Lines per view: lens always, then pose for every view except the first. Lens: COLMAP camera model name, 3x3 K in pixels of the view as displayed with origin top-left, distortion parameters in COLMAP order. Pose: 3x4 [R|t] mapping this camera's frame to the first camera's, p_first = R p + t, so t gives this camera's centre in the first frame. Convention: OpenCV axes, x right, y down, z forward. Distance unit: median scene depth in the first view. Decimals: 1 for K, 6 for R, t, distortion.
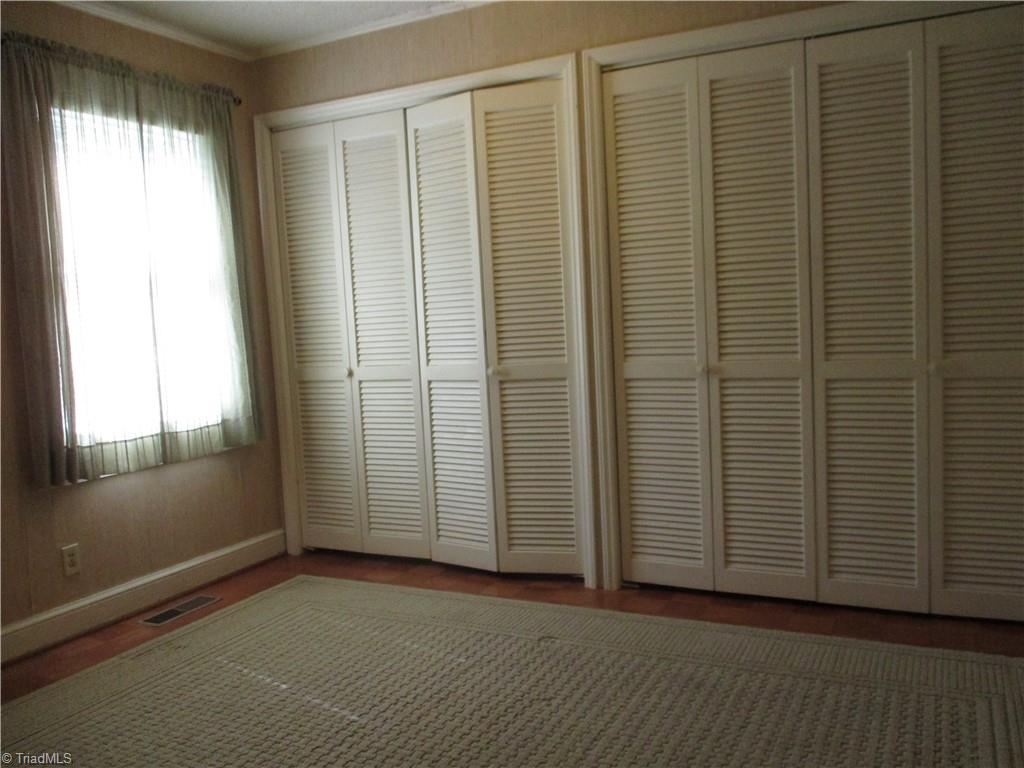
lens RADIAL K [[851.4, 0, 511.1], [0, 851.4, 385.4], [0, 0, 1]] dist [-0.024910, 0.019347]
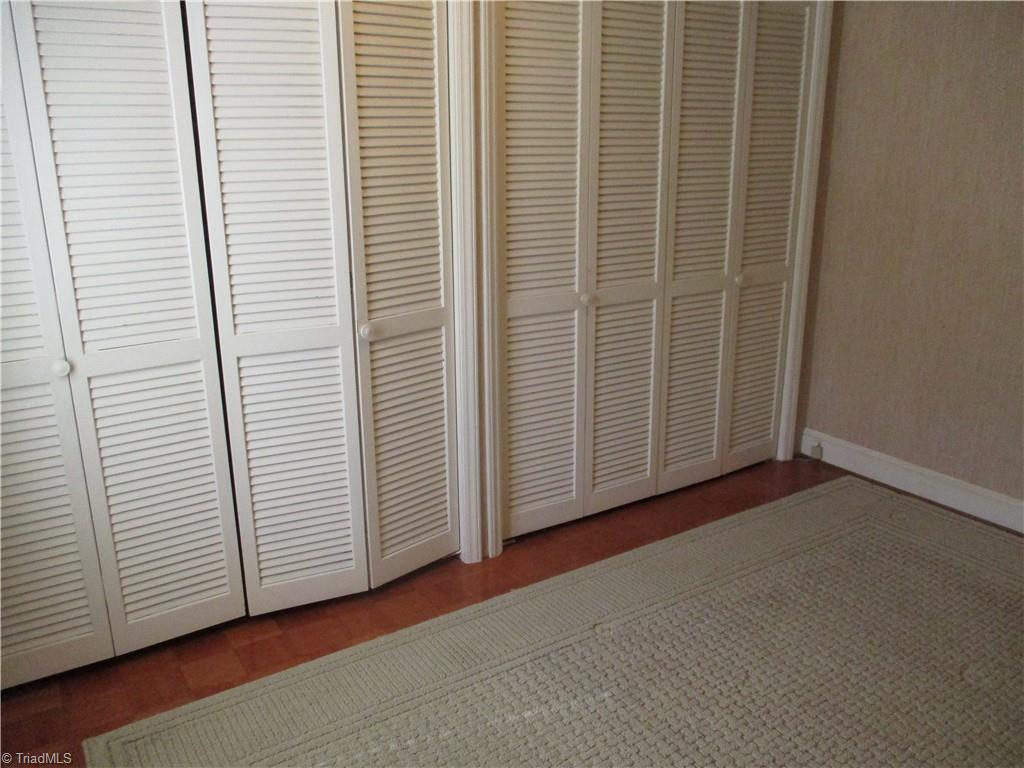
lens RADIAL K [[851.4, 0, 512.4], [0, 851.4, 381.3], [0, 0, 1]] dist [-0.024910, 0.019347]
pose [[0.491822, -0.201091, 0.847156, -0.594292], [0.053210, 0.978088, 0.201279, -0.116170], [-0.869068, -0.053917, 0.491745, 0.560543]]
